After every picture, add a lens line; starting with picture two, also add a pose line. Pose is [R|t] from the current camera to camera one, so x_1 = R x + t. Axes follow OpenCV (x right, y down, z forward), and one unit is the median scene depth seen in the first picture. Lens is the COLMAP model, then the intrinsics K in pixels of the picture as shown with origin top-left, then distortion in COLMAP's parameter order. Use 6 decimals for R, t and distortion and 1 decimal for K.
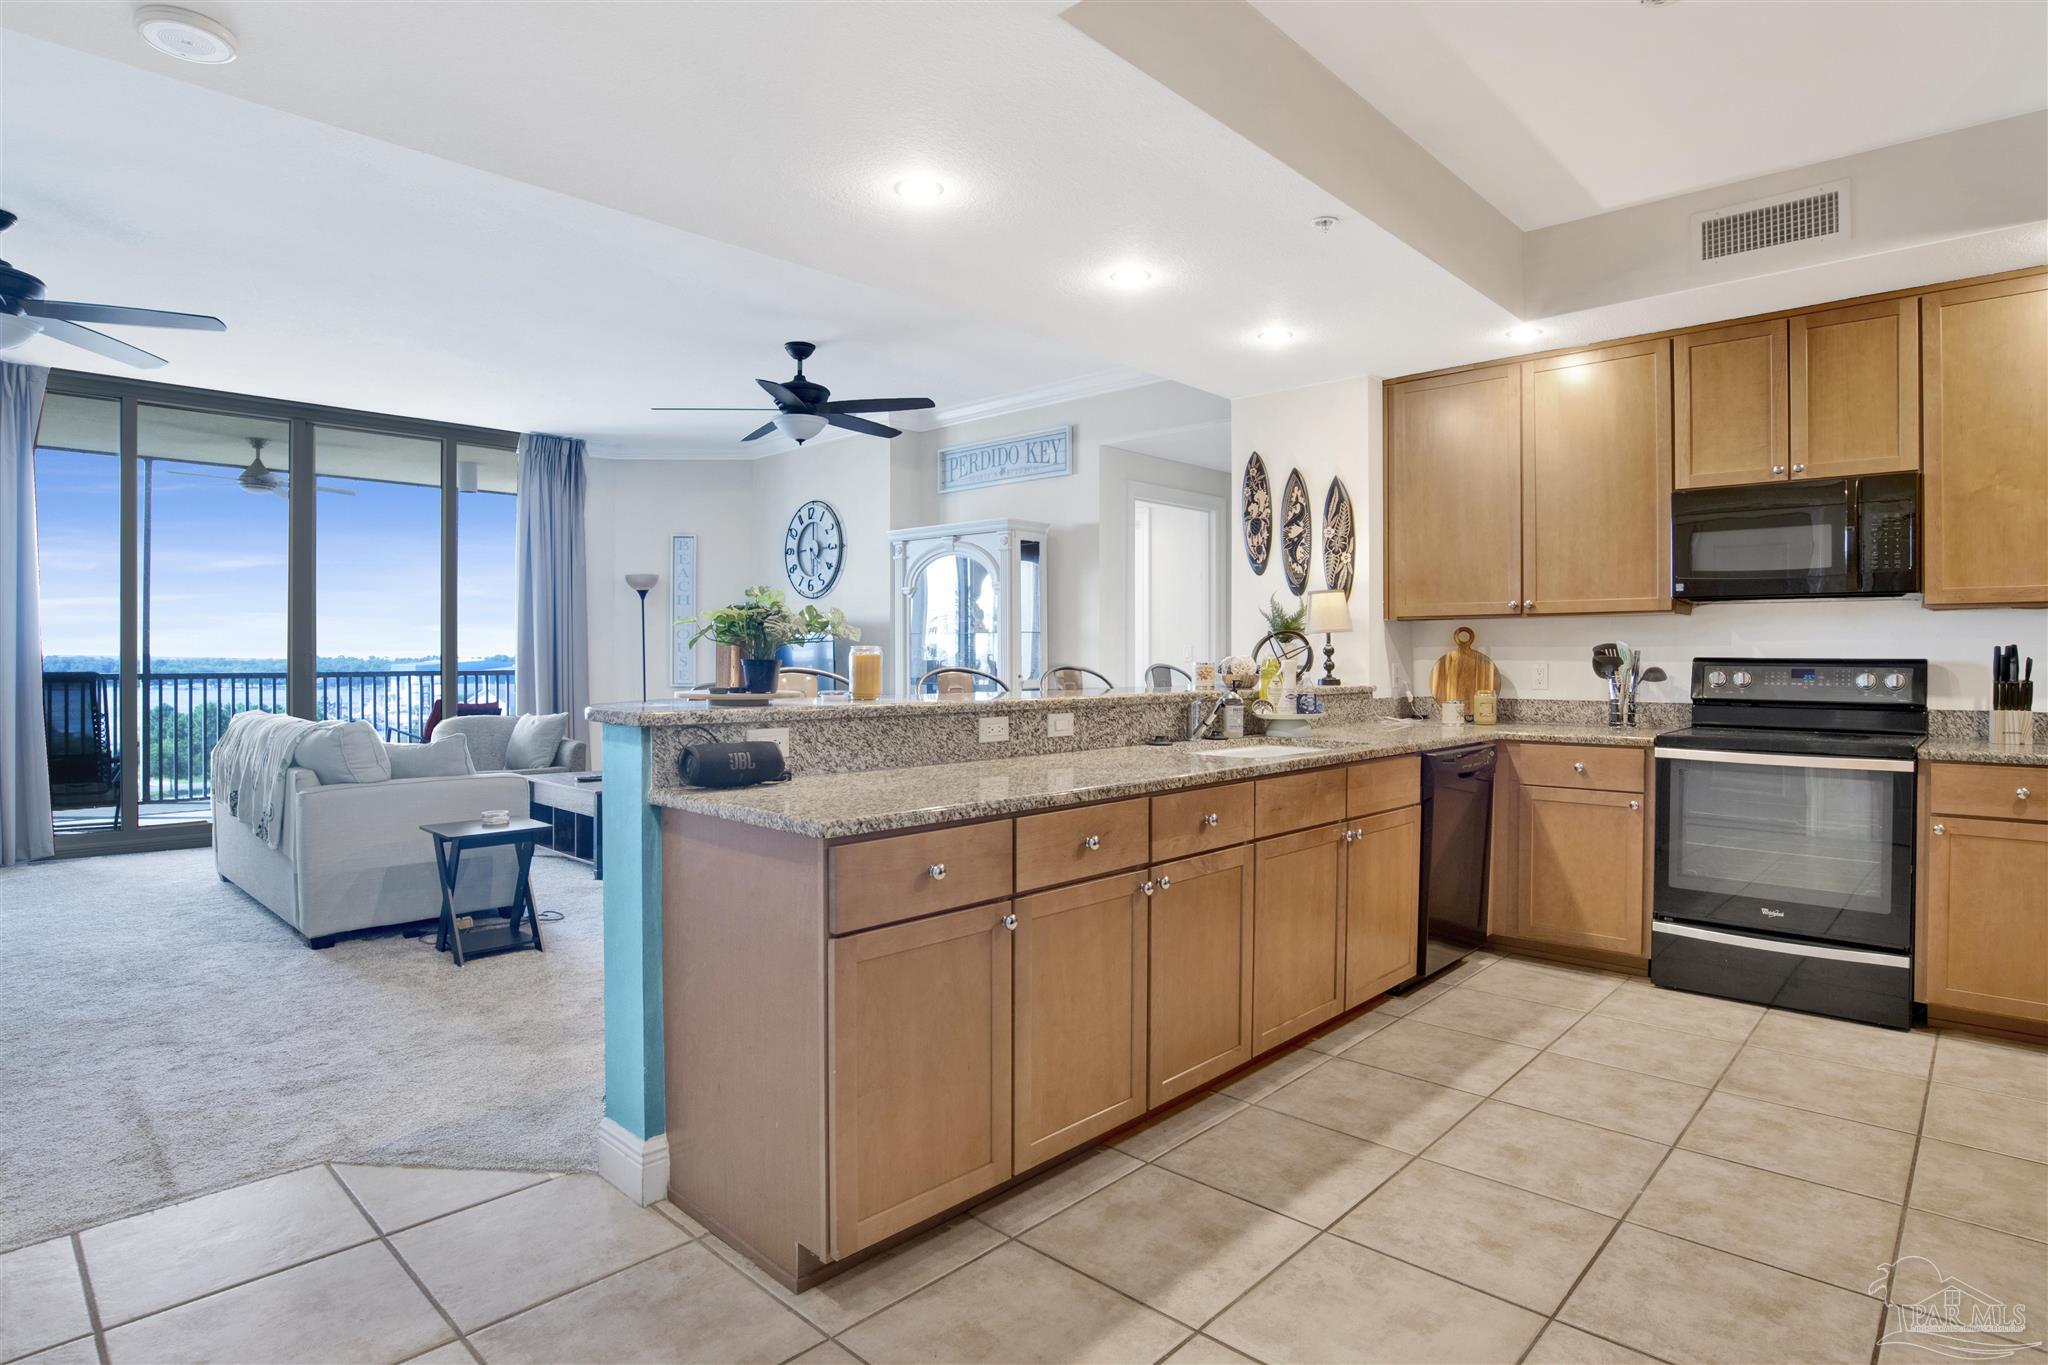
lens RADIAL K [[1093.9, 0, 1032.1], [0, 1093.9, 665.5], [0, 0, 1]] dist [-0.048284, 0.002155]
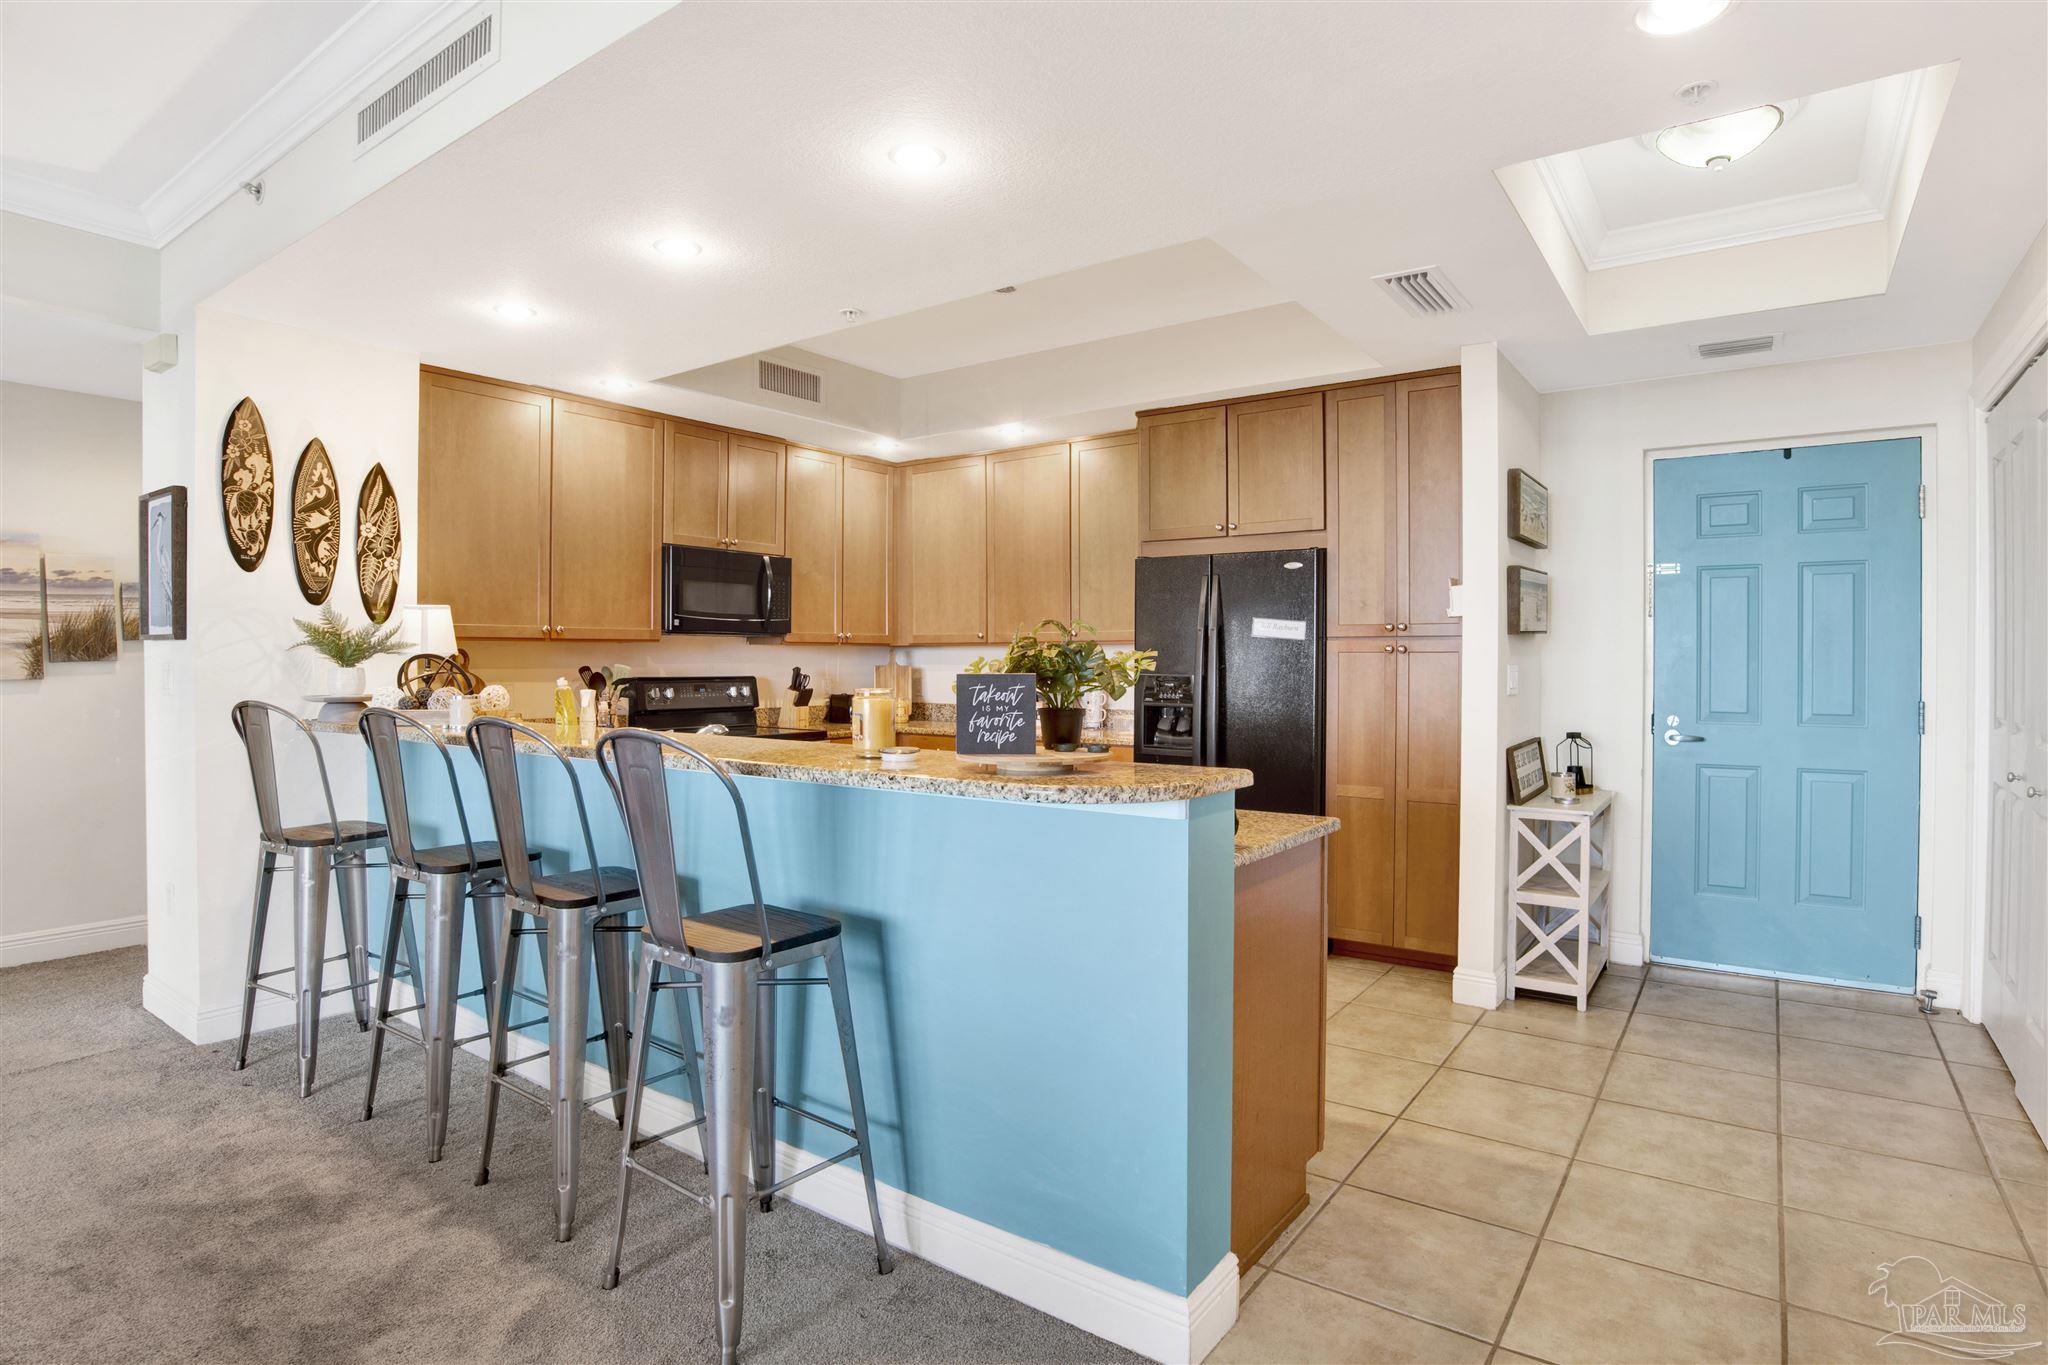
lens RADIAL K [[1136.8, 0, 1031.1], [0, 1136.8, 672.0], [0, 0, 1]] dist [-0.052136, 0.000555]
pose [[-0.159465, -0.015377, 0.987084, -0.733105], [0.006590, 0.999840, 0.016641, -0.032097], [-0.987182, 0.009158, -0.159338, 0.759652]]
